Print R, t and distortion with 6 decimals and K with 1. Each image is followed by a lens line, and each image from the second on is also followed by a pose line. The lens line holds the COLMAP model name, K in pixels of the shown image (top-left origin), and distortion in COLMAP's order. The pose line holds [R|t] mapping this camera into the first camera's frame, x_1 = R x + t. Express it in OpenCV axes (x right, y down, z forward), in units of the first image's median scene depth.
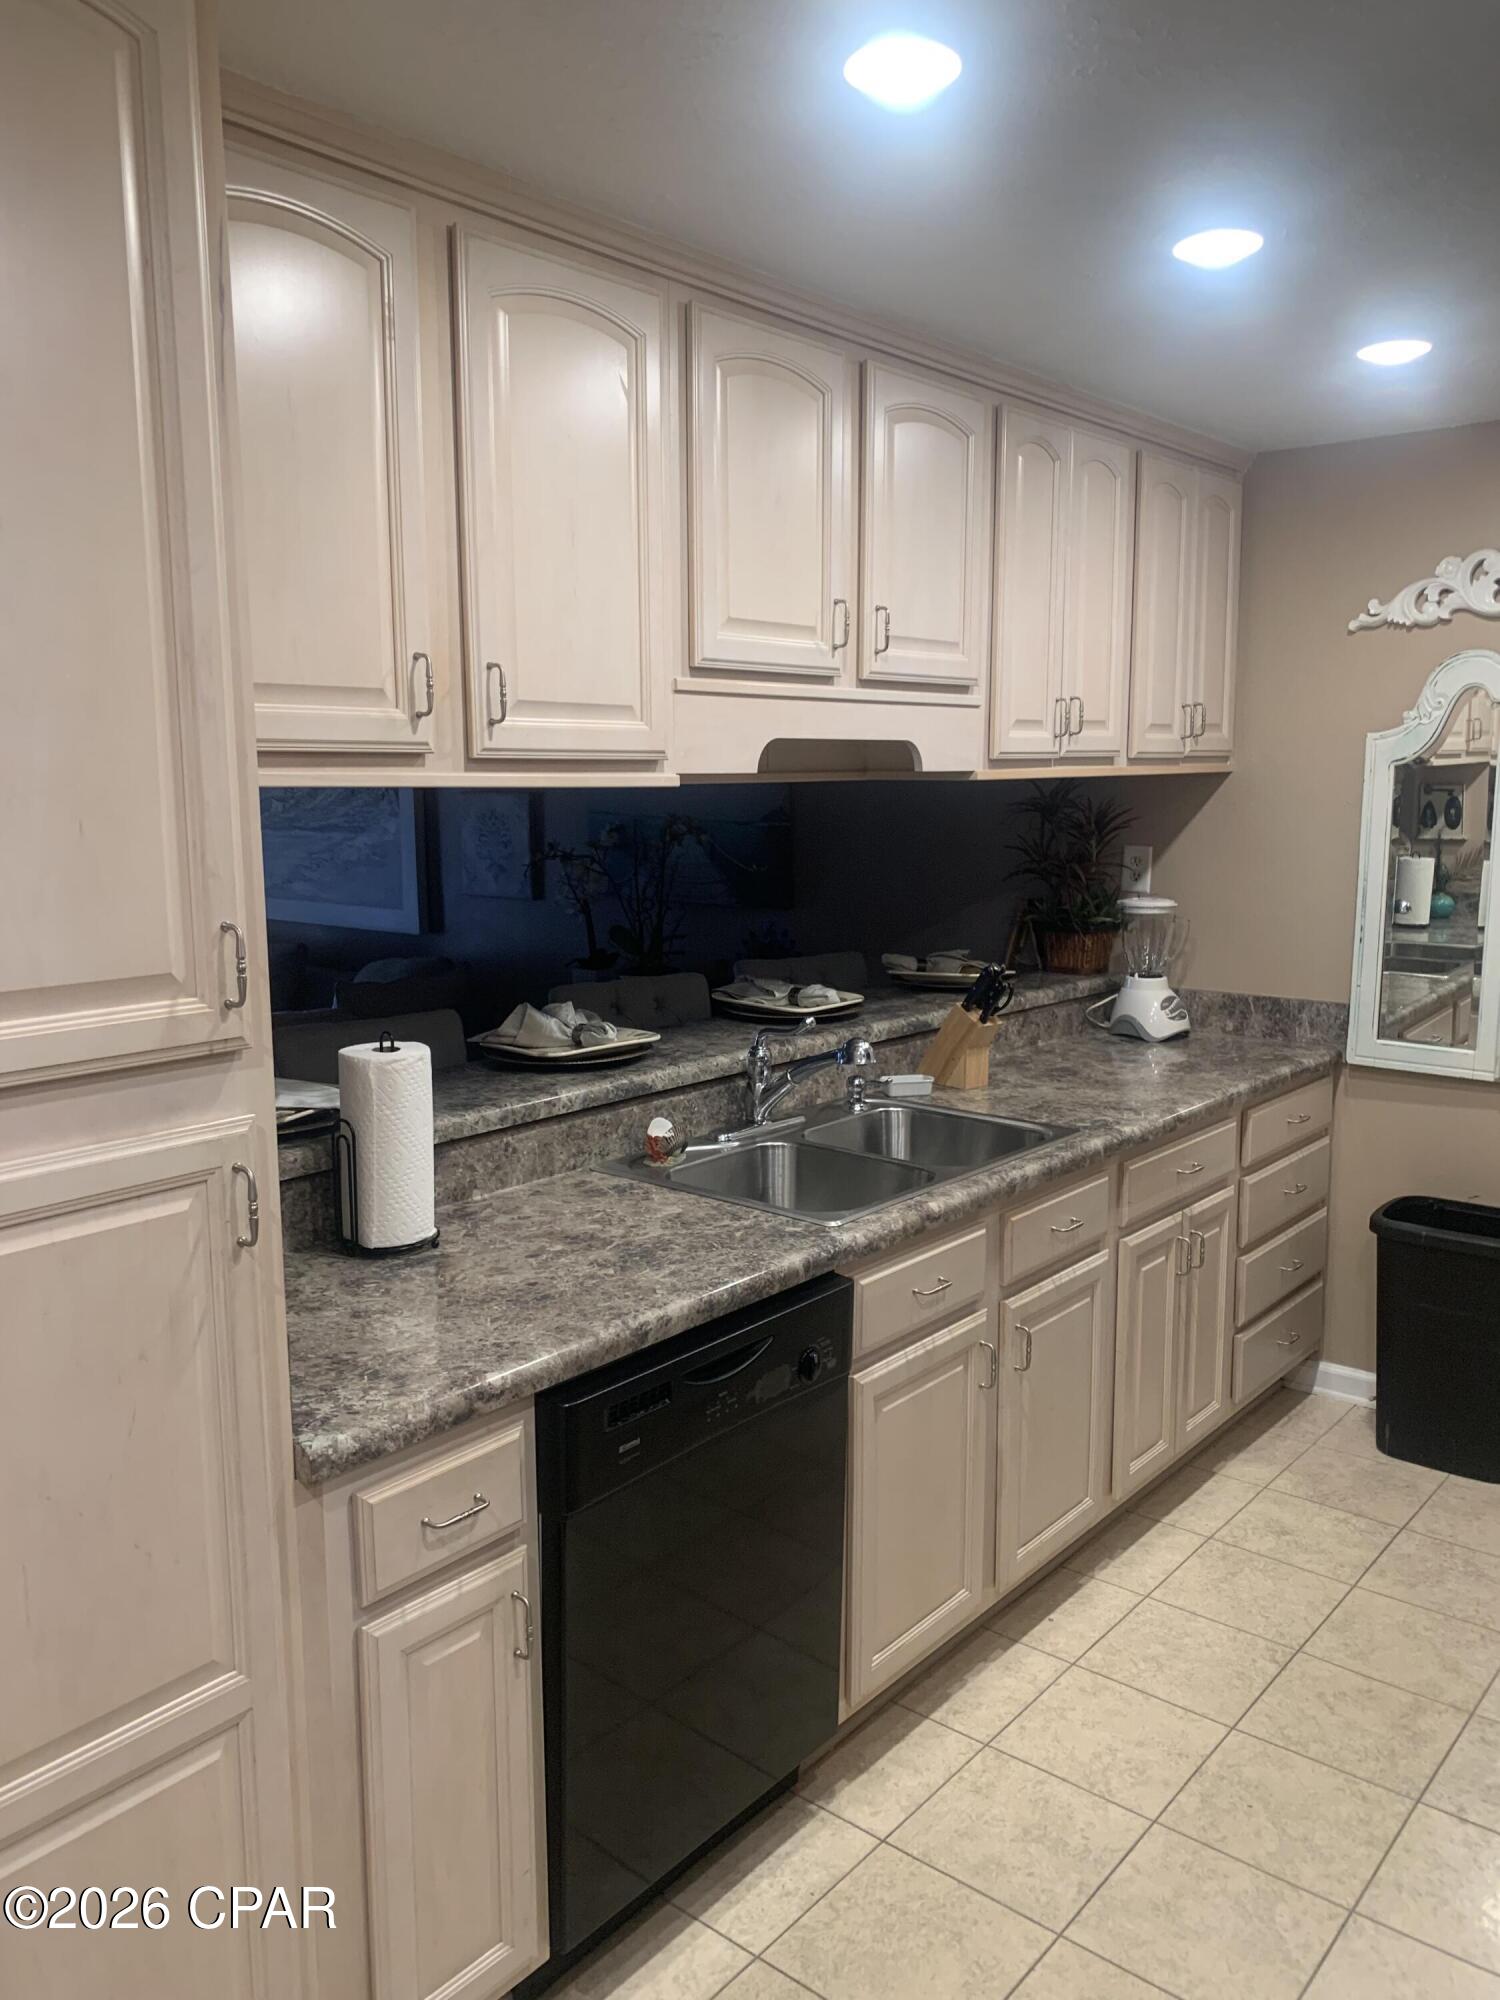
lens RADIAL K [[1545.8, 0, 749.7], [0, 1545.8, 1004.9], [0, 0, 1]] dist [0.027359, -0.028105]
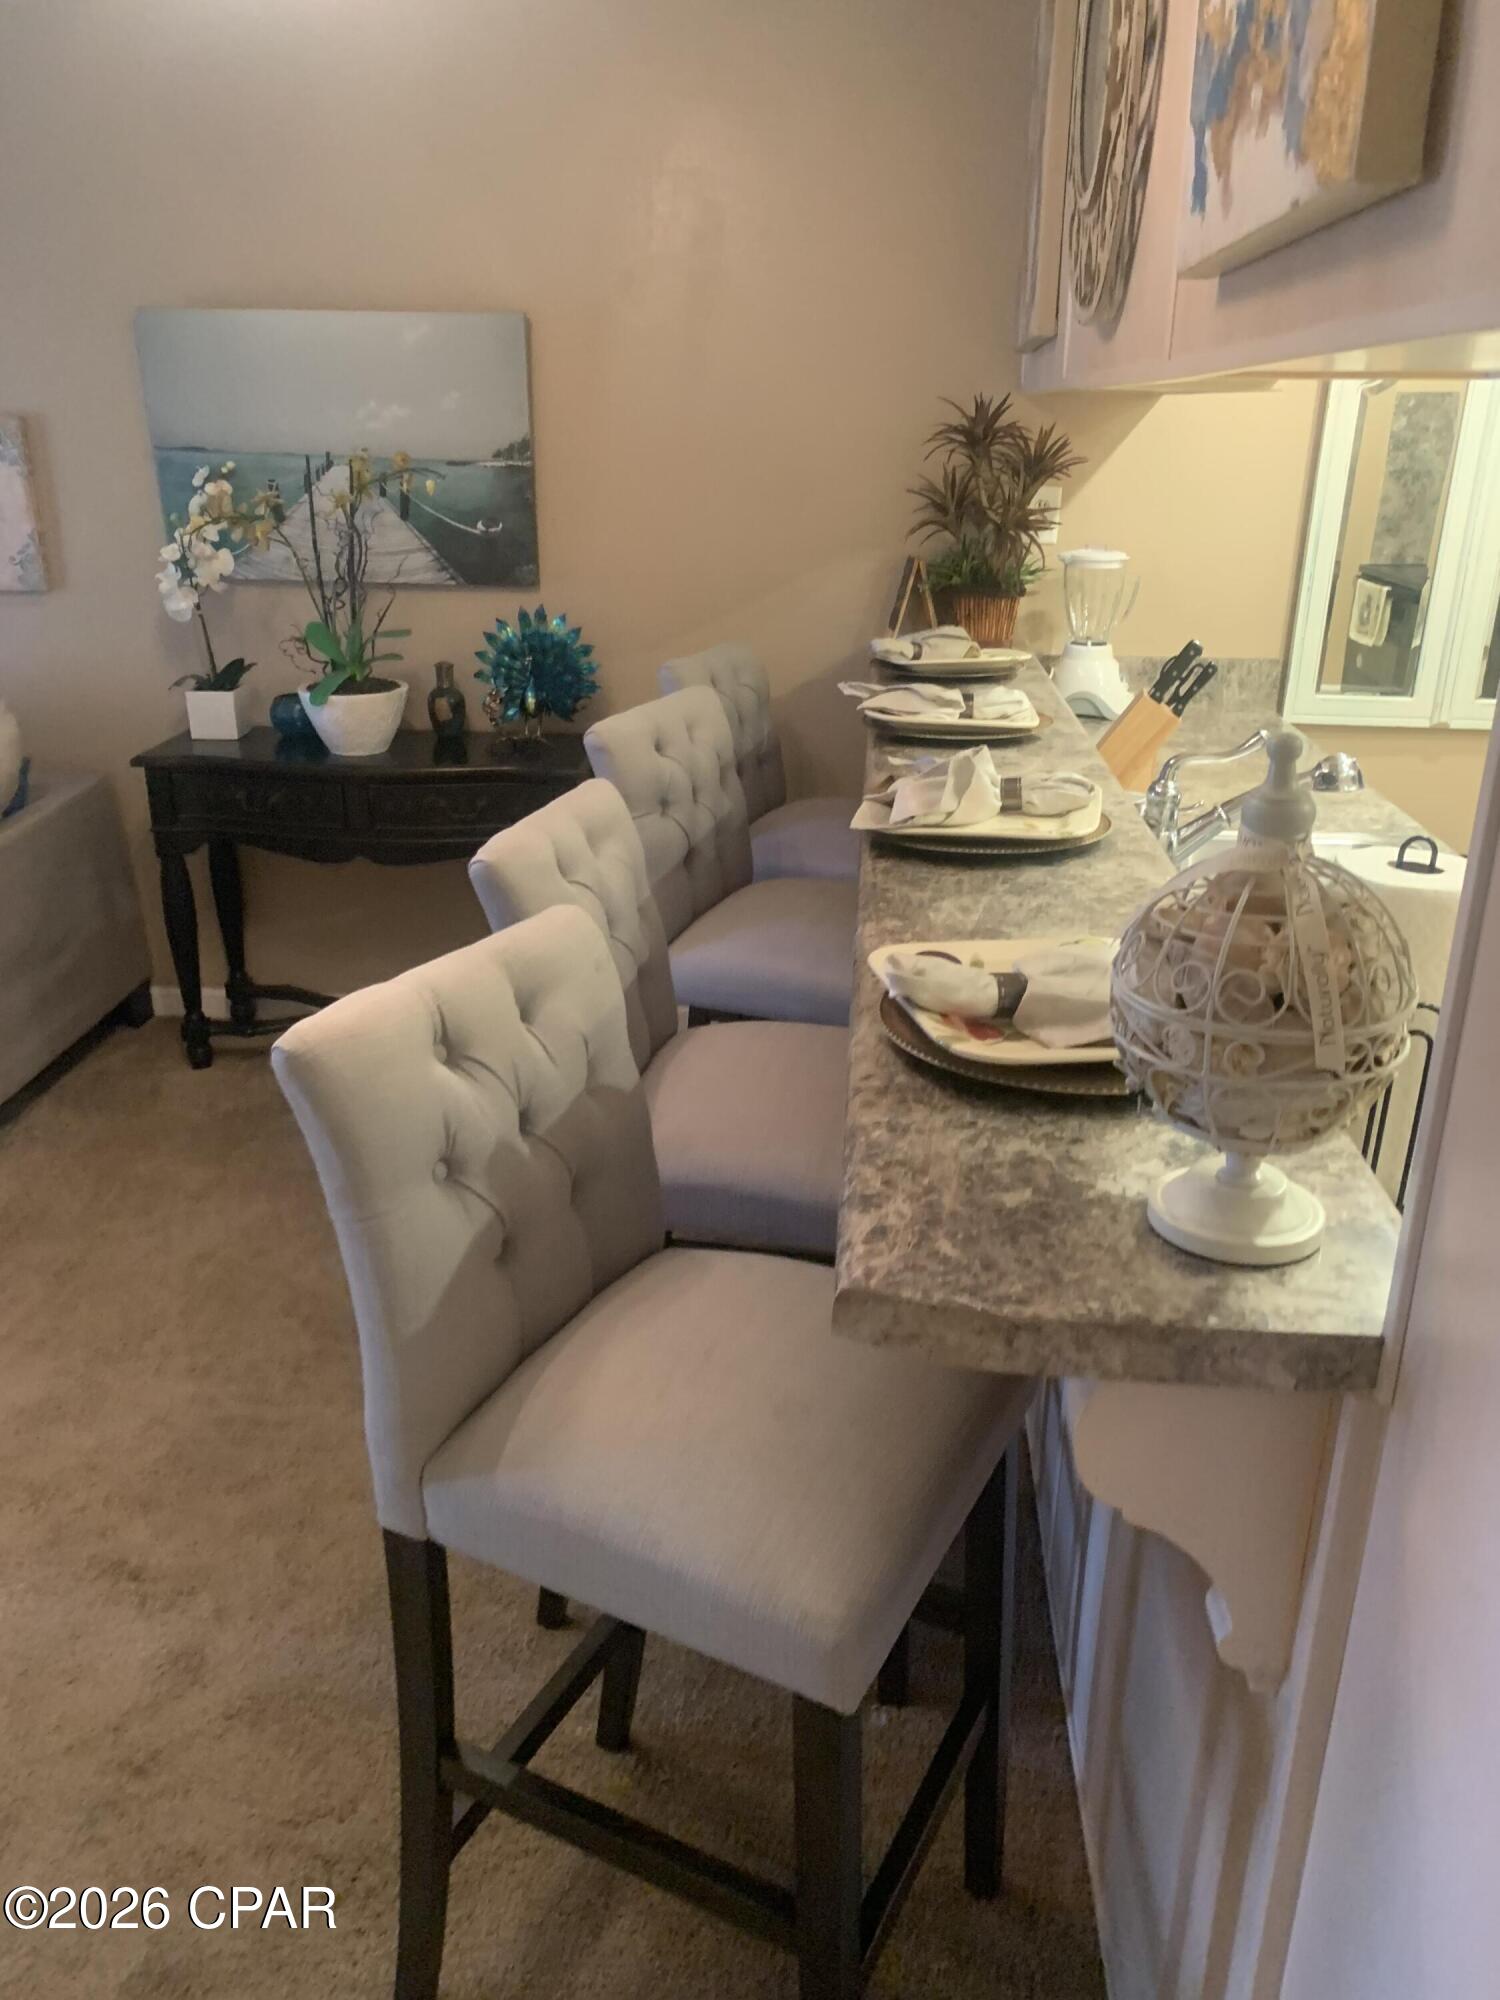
lens RADIAL K [[1545.8, 0, 747.8], [0, 1545.8, 1013.1], [0, 0, 1]] dist [0.027359, -0.028105]
pose [[0.815729, -0.205569, 0.540674, -0.417702], [0.077558, 0.965149, 0.249945, -0.052020], [-0.573211, -0.161954, 0.803243, 0.383119]]
